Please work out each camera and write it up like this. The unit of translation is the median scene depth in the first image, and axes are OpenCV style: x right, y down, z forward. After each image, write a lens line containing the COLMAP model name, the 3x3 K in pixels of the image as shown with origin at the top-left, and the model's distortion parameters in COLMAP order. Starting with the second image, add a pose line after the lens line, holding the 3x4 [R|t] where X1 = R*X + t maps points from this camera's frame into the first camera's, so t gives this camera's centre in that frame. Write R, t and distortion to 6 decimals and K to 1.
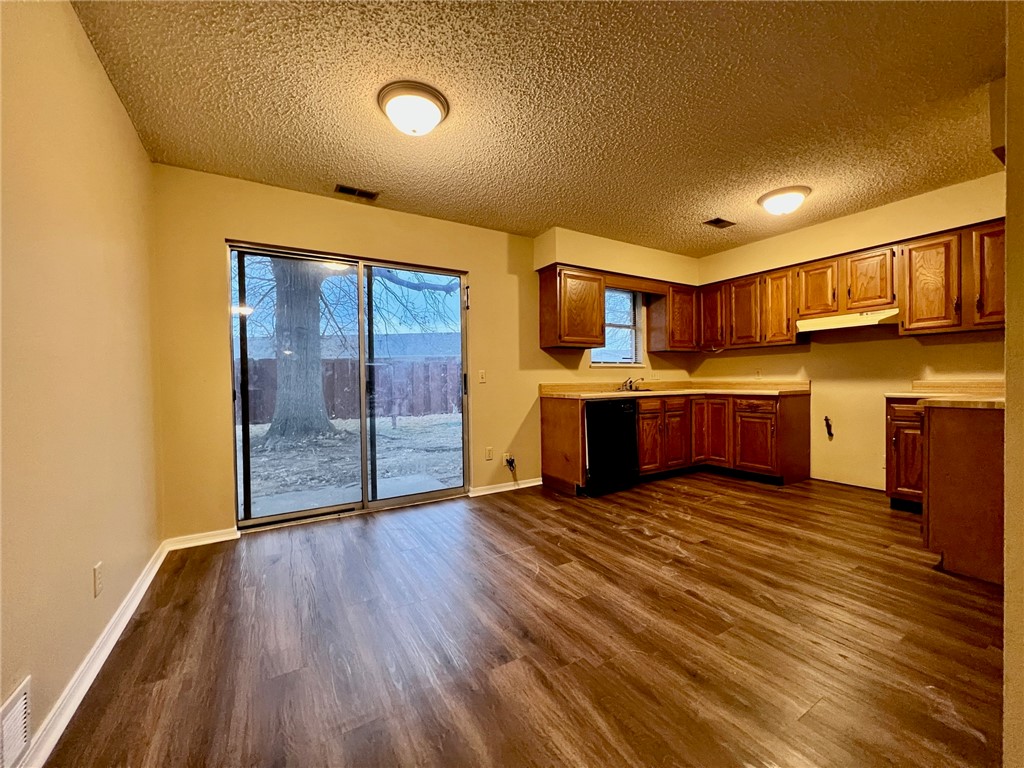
lens RADIAL K [[411.2, 0, 514.5], [0, 411.2, 384.5], [0, 0, 1]] dist [0.001286, 0.000070]
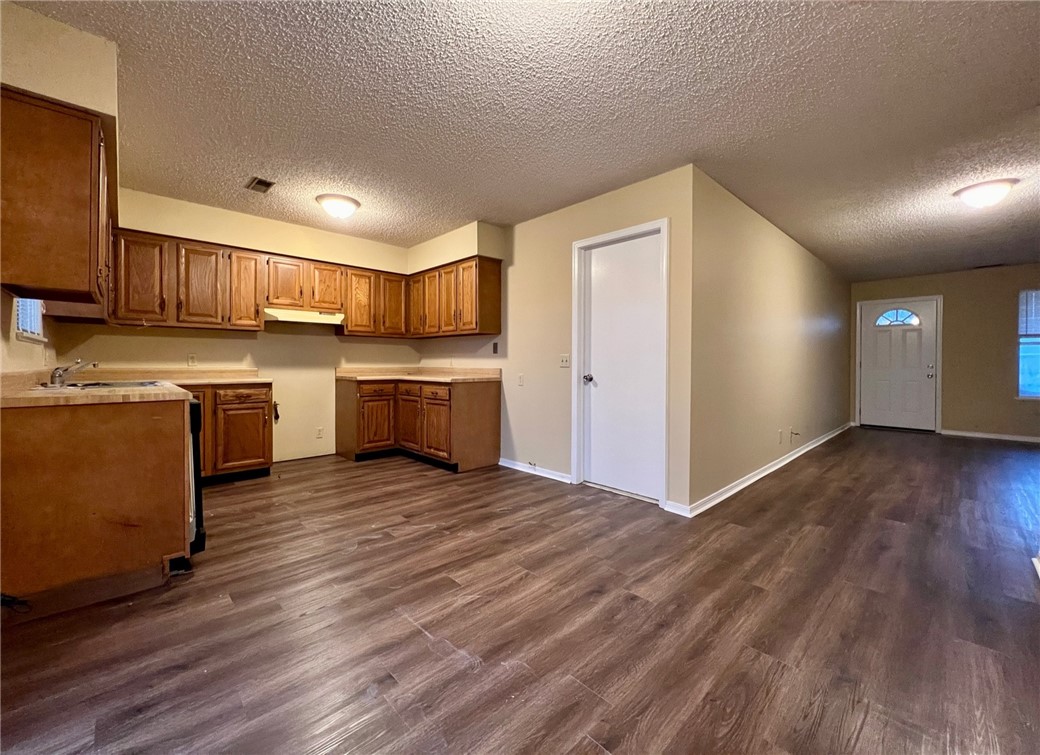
lens RADIAL K [[421.2, 0, 522.3], [0, 421.2, 369.4], [0, 0, 1]] dist [-0.001587, -0.000022]
pose [[-0.222812, -0.000335, 0.974861, -0.602570], [0.009586, 0.999951, 0.002534, -0.002791], [-0.974814, 0.009910, -0.222798, 0.832093]]
